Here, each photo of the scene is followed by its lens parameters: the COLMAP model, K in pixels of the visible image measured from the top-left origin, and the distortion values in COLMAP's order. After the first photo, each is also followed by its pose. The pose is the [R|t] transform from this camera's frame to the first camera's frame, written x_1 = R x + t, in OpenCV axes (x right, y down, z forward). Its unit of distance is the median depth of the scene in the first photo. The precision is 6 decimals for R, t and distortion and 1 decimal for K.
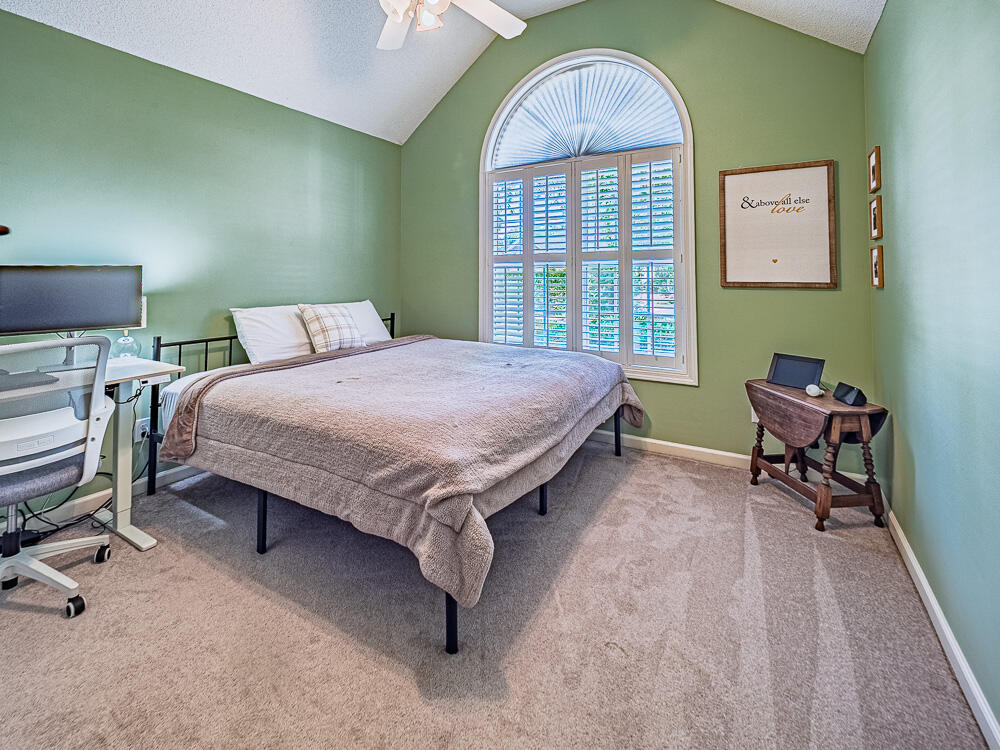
lens RADIAL K [[427.3, 0, 495.1], [0, 427.3, 363.7], [0, 0, 1]] dist [0.019393, -0.013911]
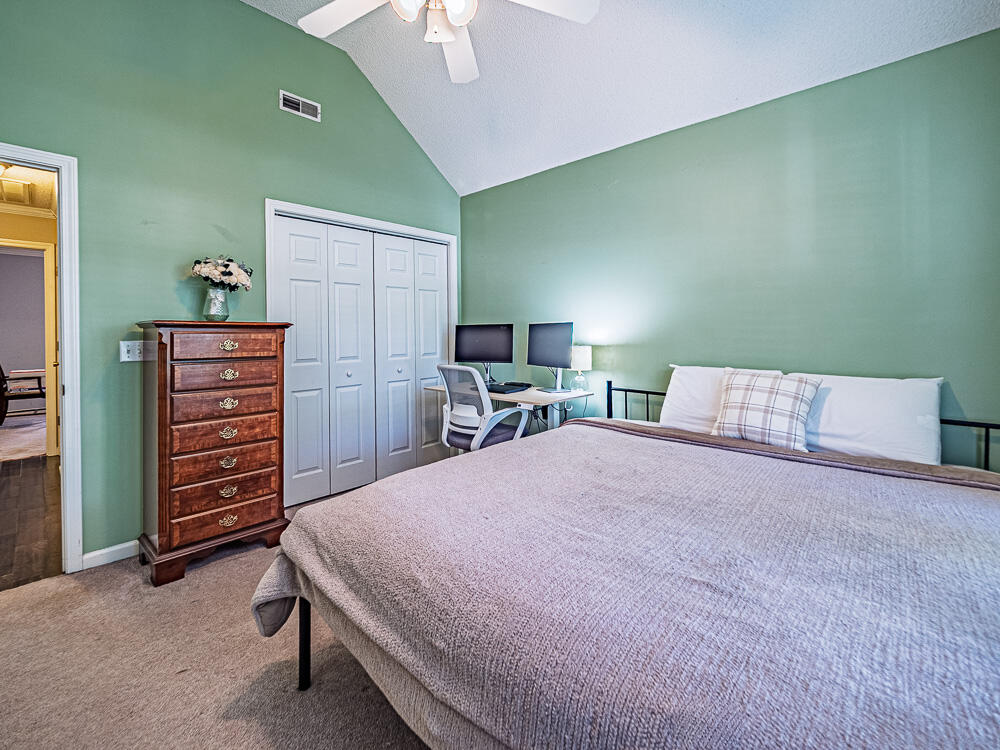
lens RADIAL K [[427.3, 0, 495.1], [0, 427.3, 363.7], [0, 0, 1]] dist [0.019393, -0.013911]
pose [[-0.200550, 0.074837, -0.976821, 0.356691], [-0.194398, 0.974212, 0.114548, -0.153909], [0.960203, 0.212864, -0.180830, 0.765070]]
